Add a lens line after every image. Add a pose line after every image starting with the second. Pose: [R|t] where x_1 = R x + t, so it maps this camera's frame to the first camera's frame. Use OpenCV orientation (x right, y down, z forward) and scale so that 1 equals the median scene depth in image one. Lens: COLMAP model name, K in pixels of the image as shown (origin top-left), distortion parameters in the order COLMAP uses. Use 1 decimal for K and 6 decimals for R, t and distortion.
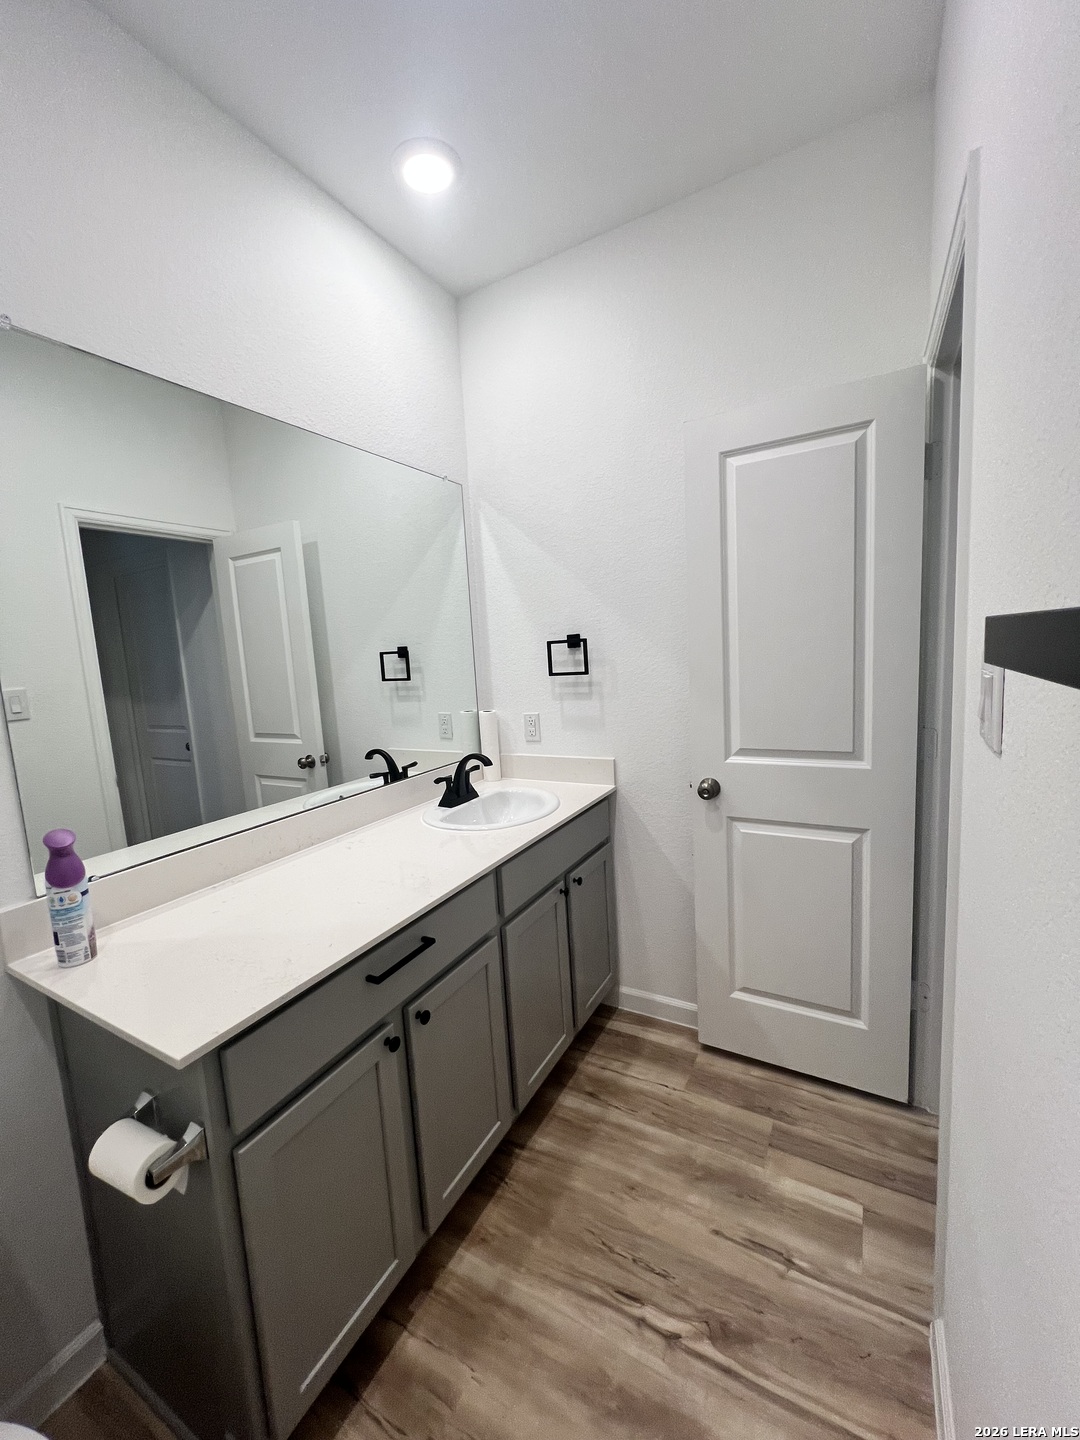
lens RADIAL K [[575.0, 0, 537.0], [0, 575.0, 719.9], [0, 0, 1]] dist [0.000411, 0.000153]
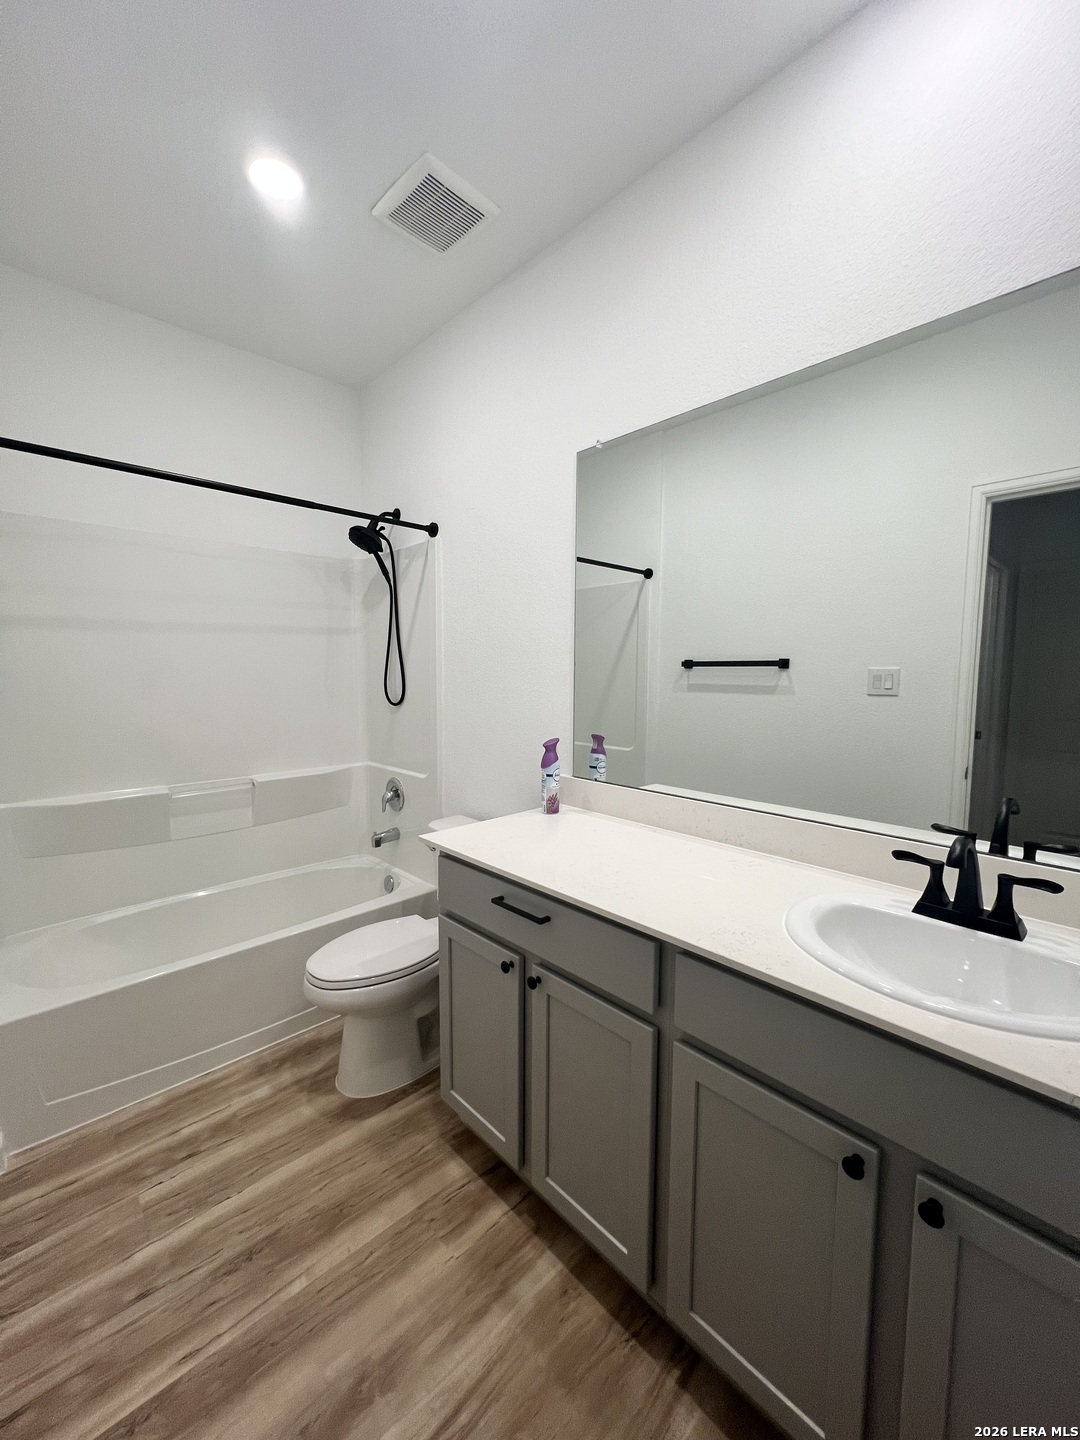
lens RADIAL K [[575.0, 0, 537.0], [0, 575.0, 719.9], [0, 0, 1]] dist [0.000411, 0.000153]
pose [[-0.296724, 0.136158, -0.945207, 0.665604], [-0.103974, 0.979293, 0.173708, -0.130026], [0.949286, 0.149820, -0.276423, 1.101815]]
